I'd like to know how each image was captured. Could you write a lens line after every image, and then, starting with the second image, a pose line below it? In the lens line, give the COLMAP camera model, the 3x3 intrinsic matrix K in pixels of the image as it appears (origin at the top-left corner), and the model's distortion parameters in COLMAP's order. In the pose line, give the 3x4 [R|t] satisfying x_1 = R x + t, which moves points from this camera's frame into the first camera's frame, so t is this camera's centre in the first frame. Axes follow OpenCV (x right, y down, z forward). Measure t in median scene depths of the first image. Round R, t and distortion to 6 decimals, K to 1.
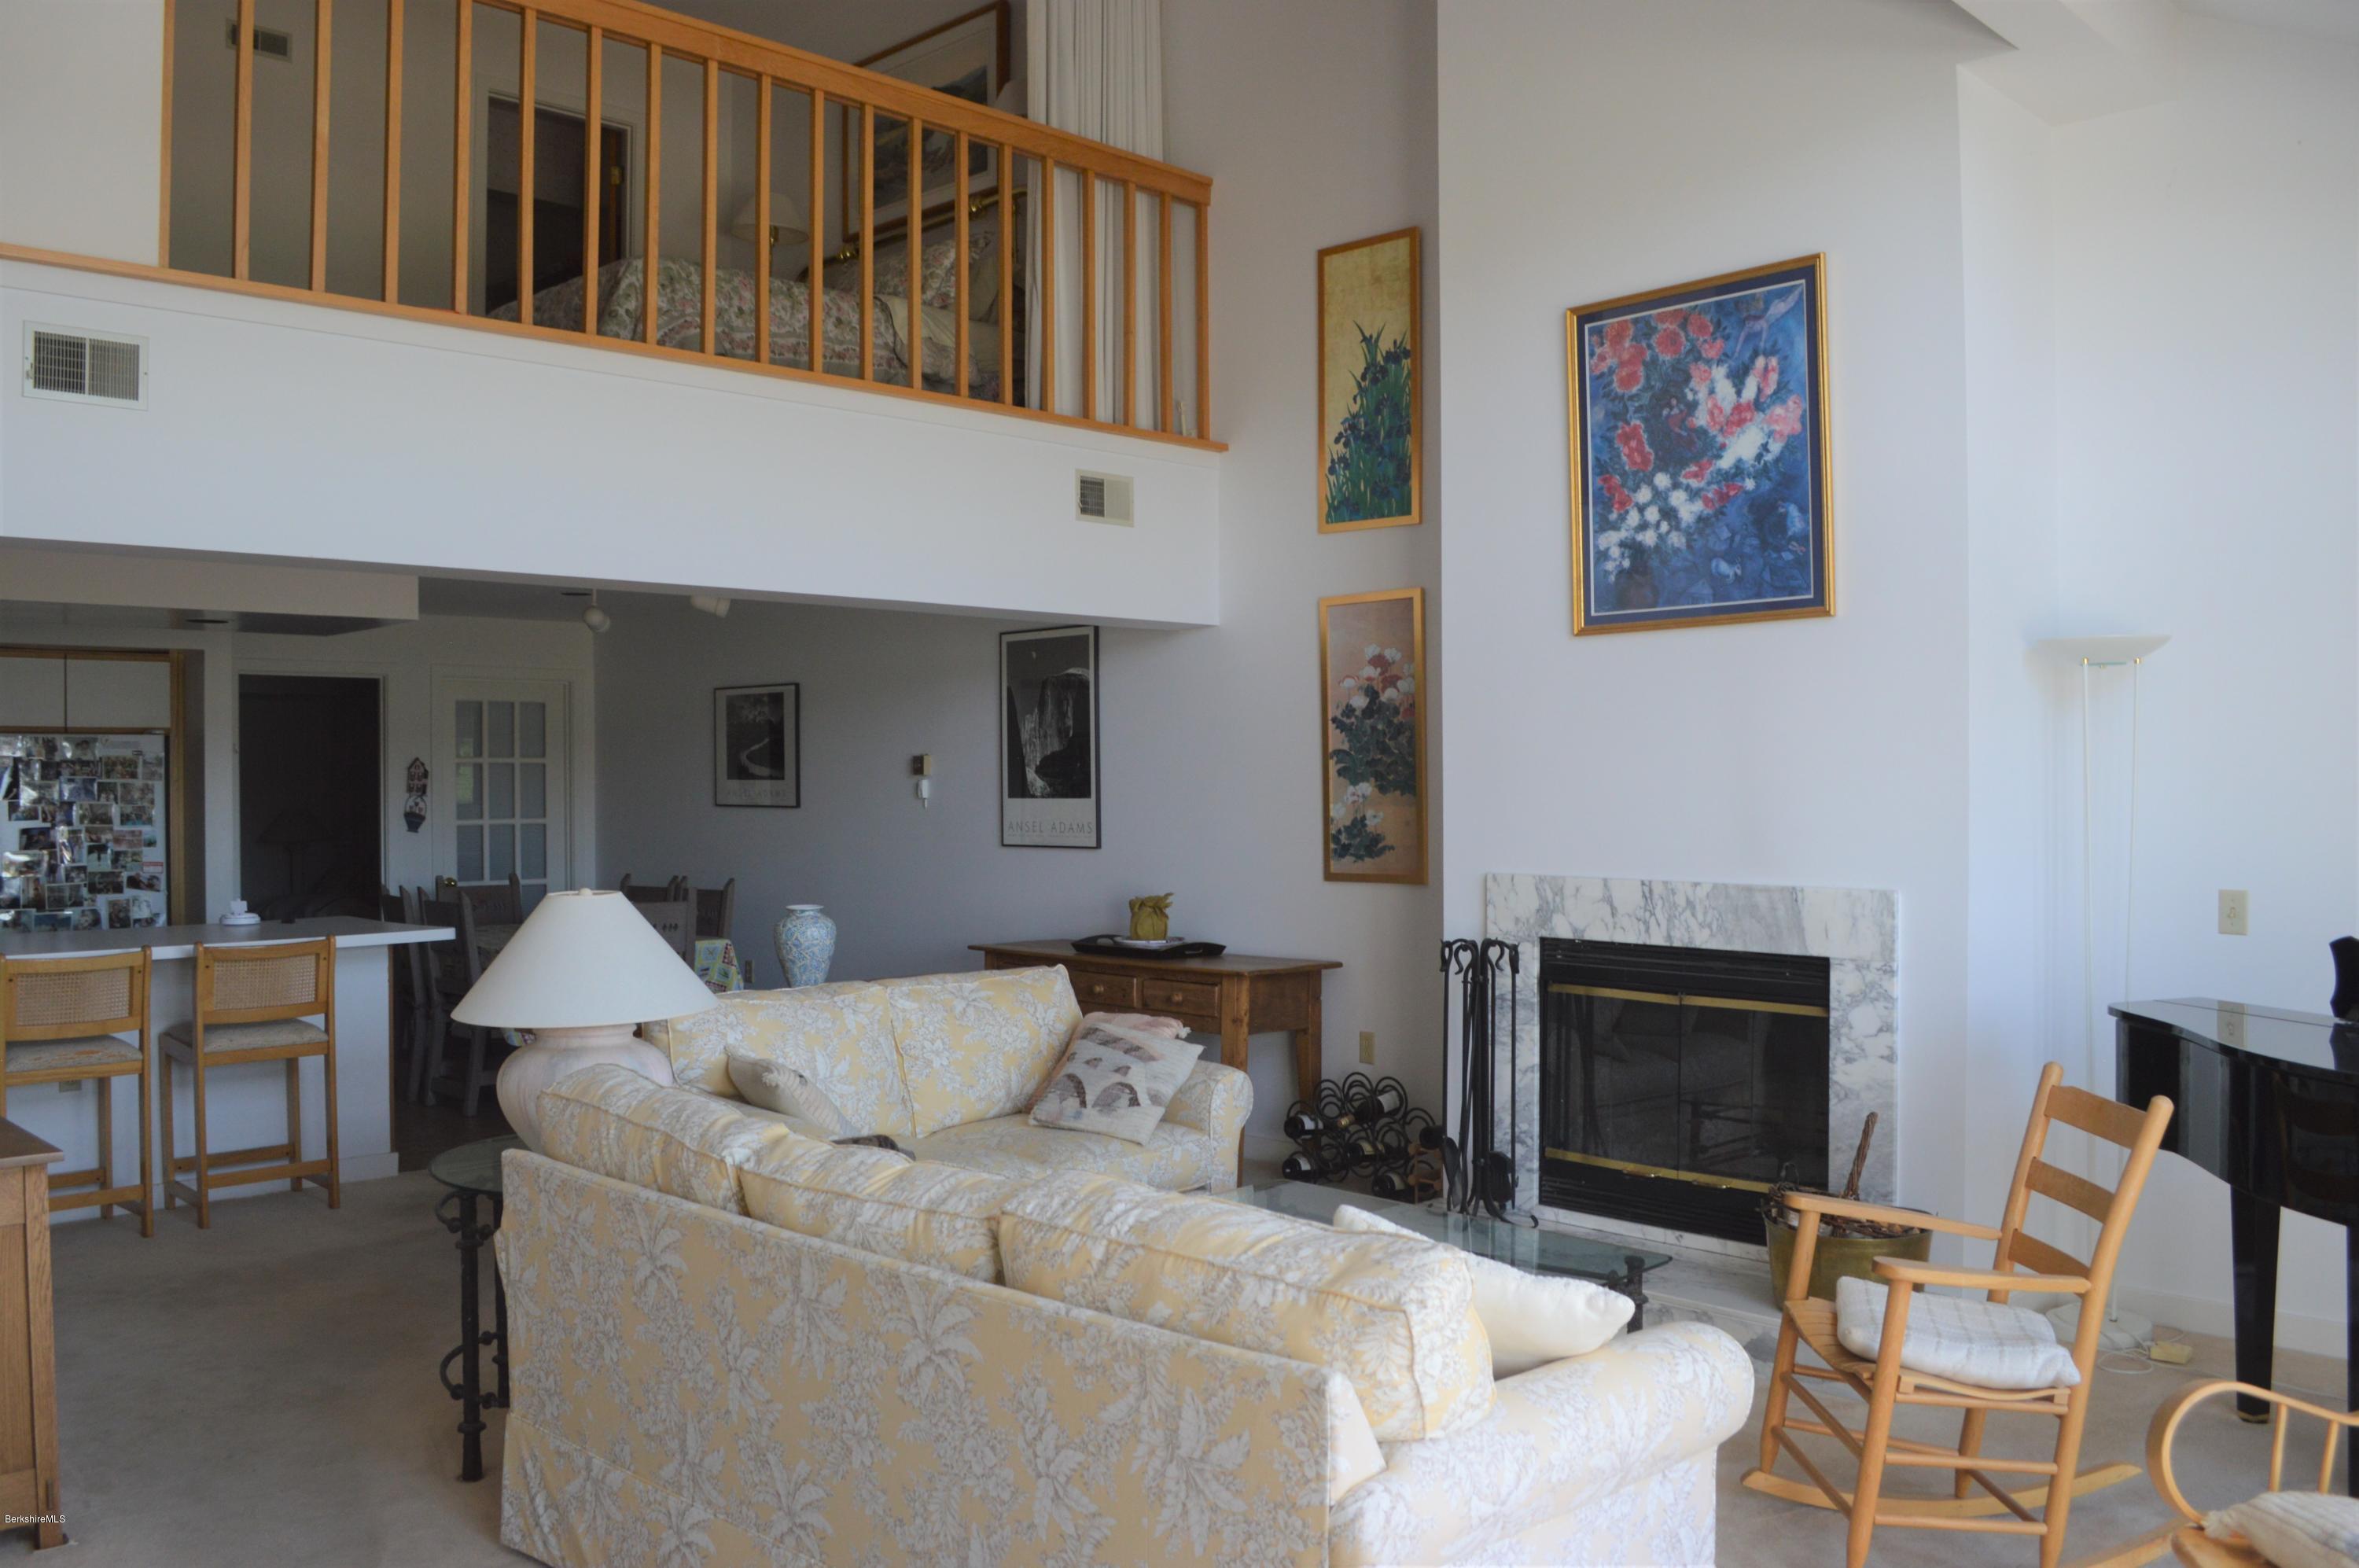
lens RADIAL K [[1894.5, 0, 1164.3], [0, 1894.5, 784.1], [0, 0, 1]] dist [-0.077598, 0.004131]
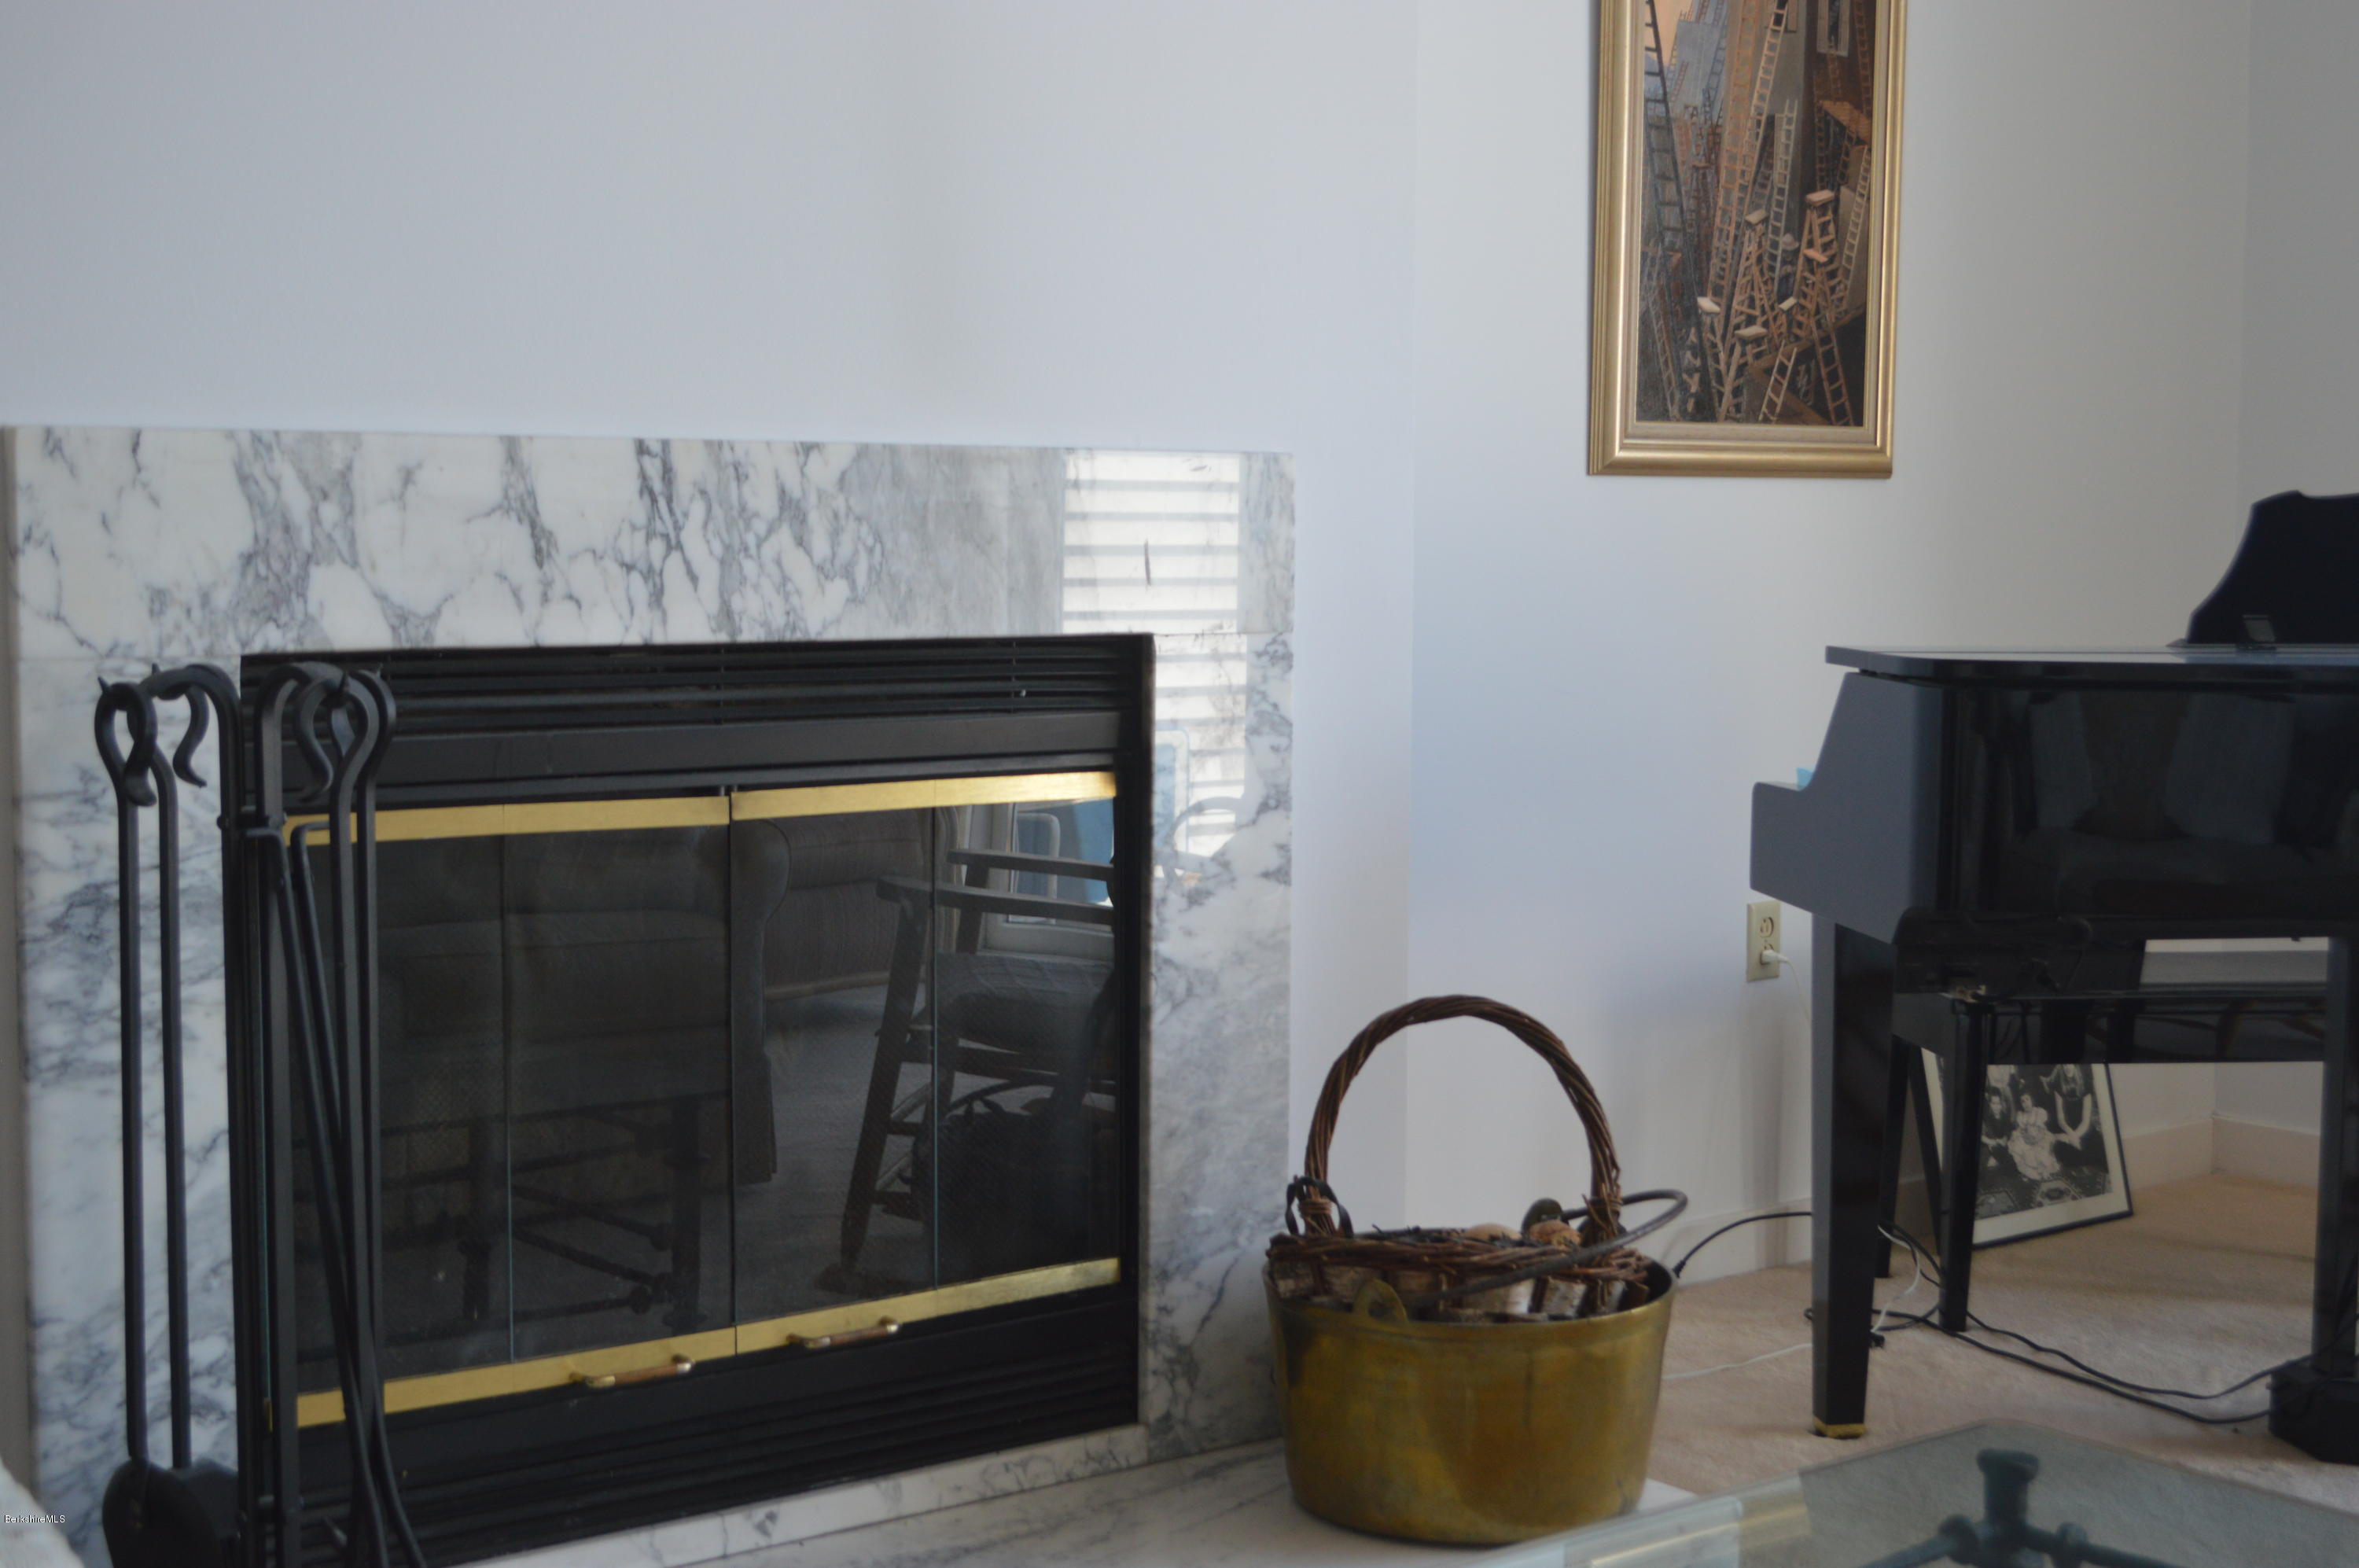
lens RADIAL K [[3229.0, 0, 1187.6], [0, 3229.0, 793.7], [0, 0, 1]] dist [-0.037047, 0.000000]
pose [[0.102452, -0.082782, 0.991287, -0.274151], [-0.000605, 0.996526, 0.083282, 0.066784], [-0.994738, -0.009132, 0.102046, 0.879448]]
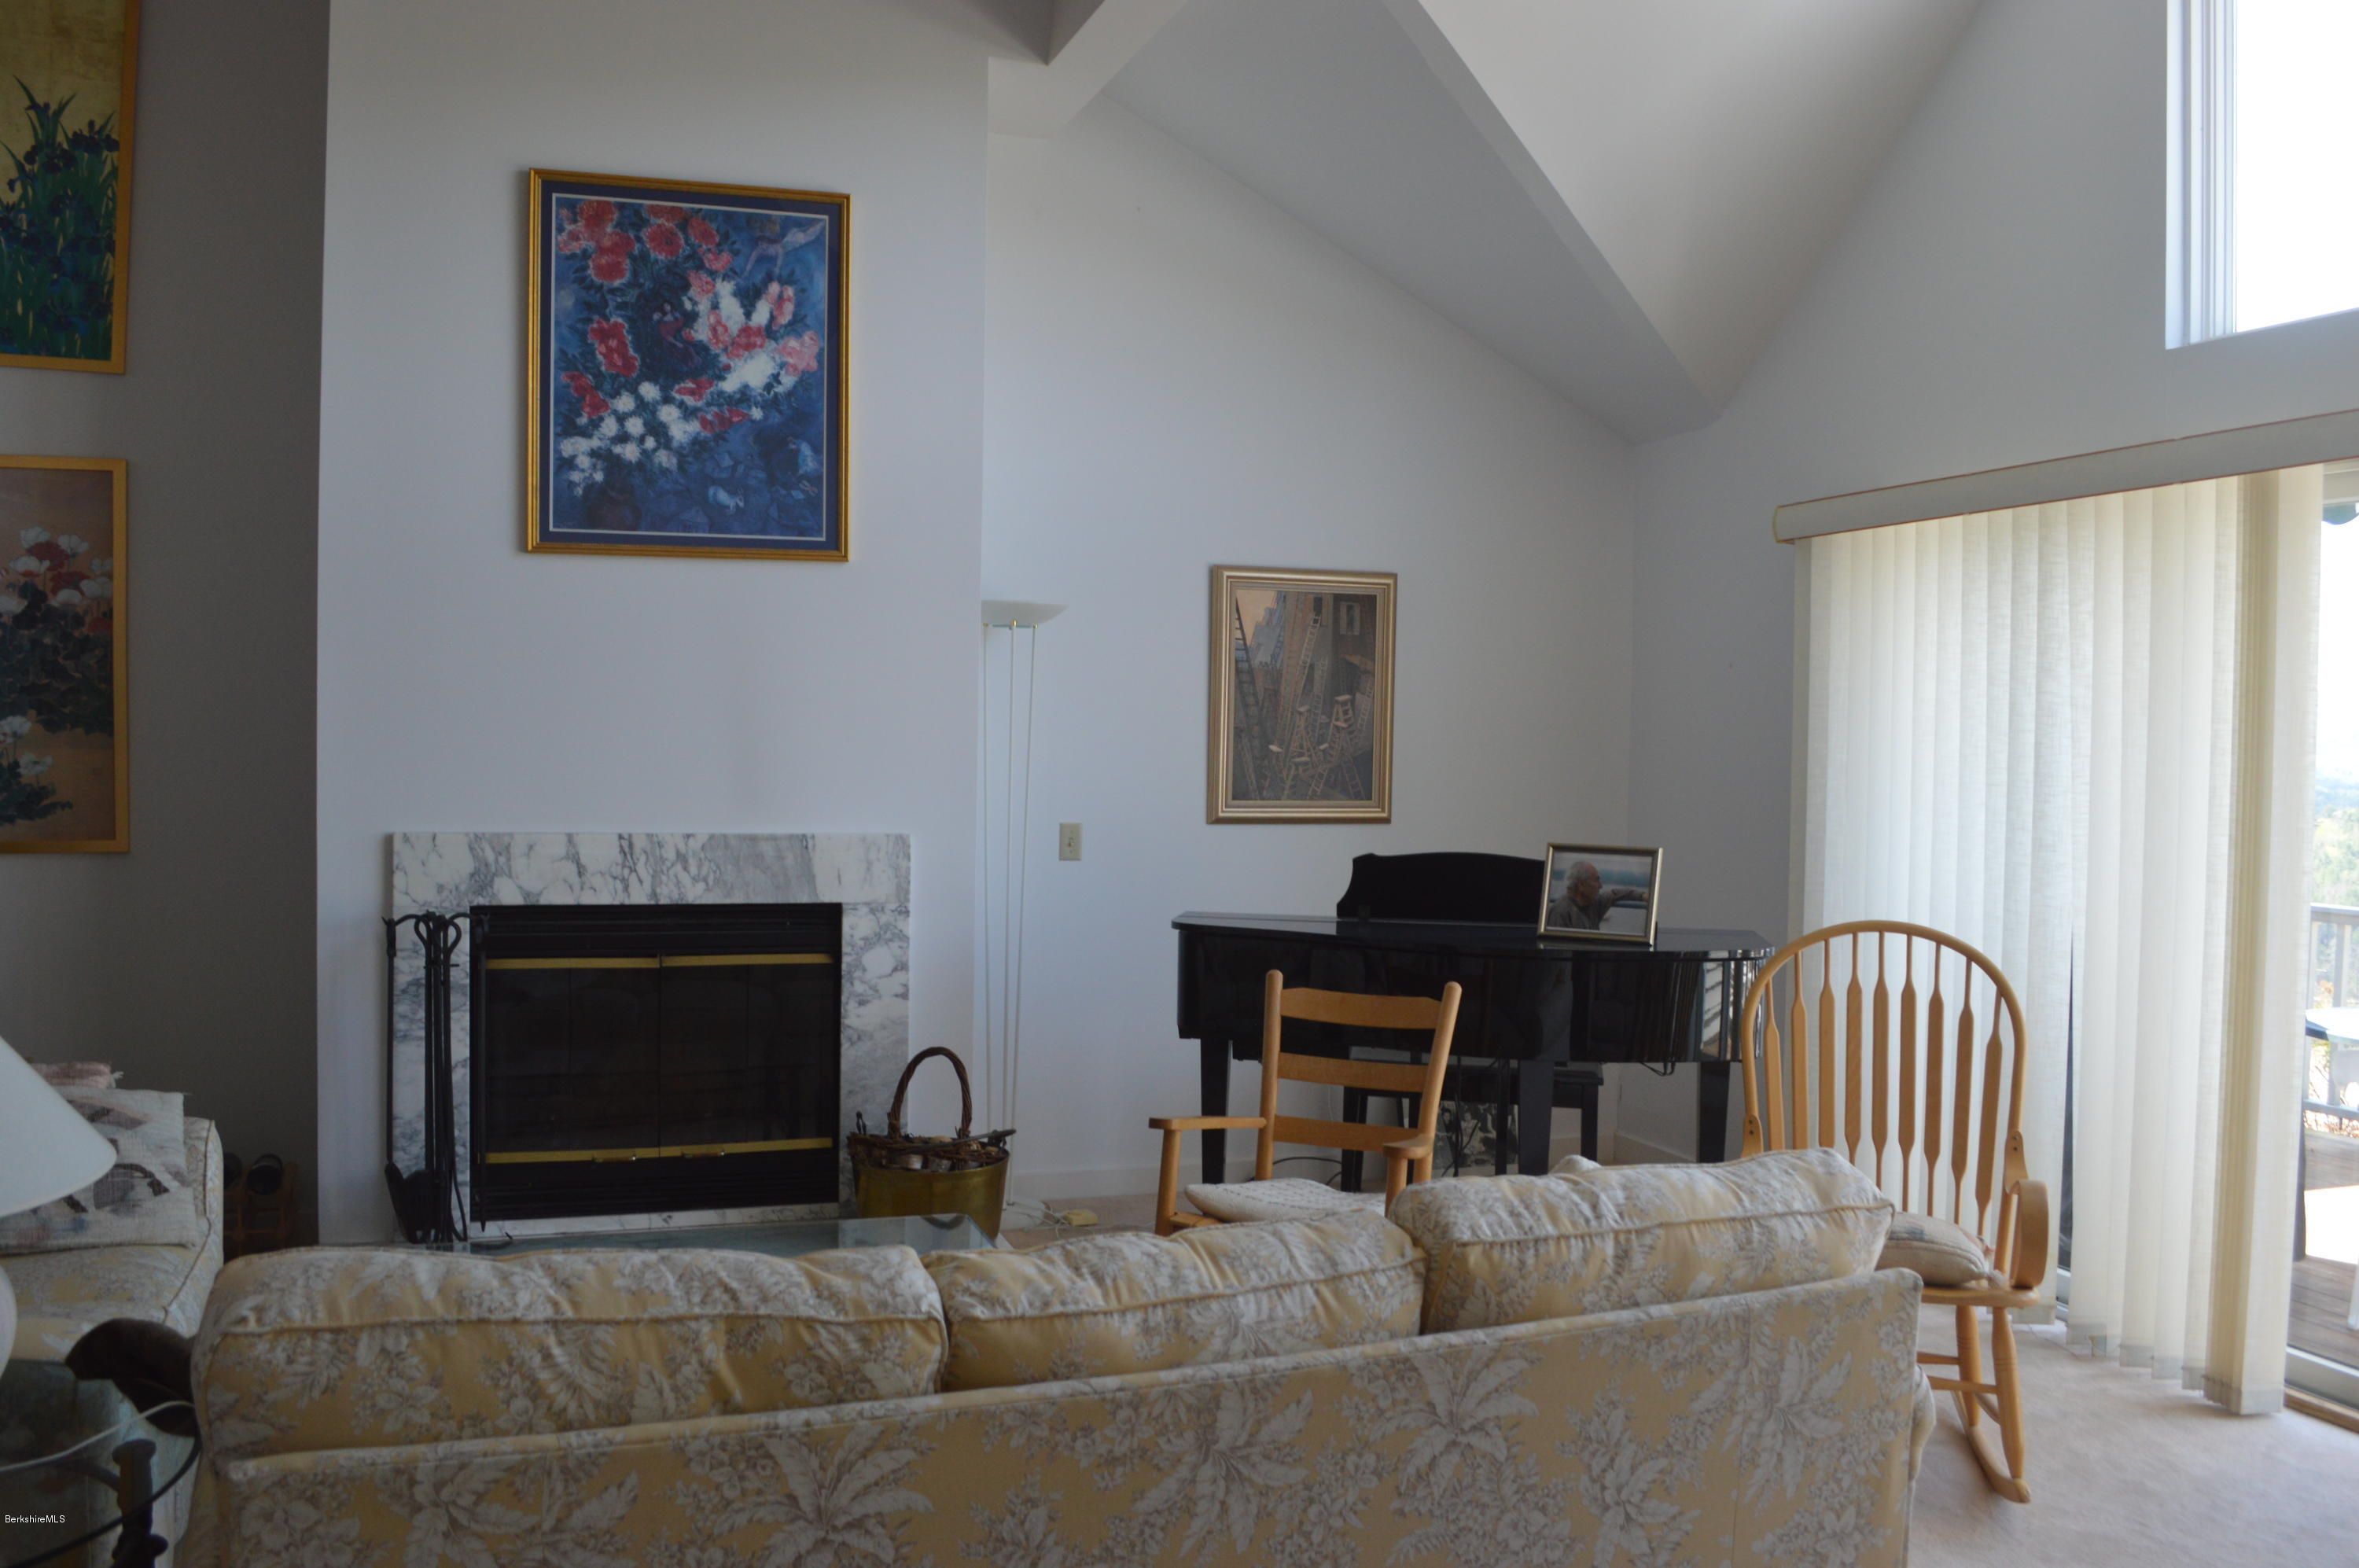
lens RADIAL K [[1894.5, 0, 1182.7], [0, 1894.5, 781.8], [0, 0, 1]] dist [-0.077598, 0.004131]
pose [[0.418647, -0.014253, 0.908037, -0.459327], [-0.015308, 0.999624, 0.022748, 0.001984], [-0.908020, -0.023423, 0.418271, 0.393294]]
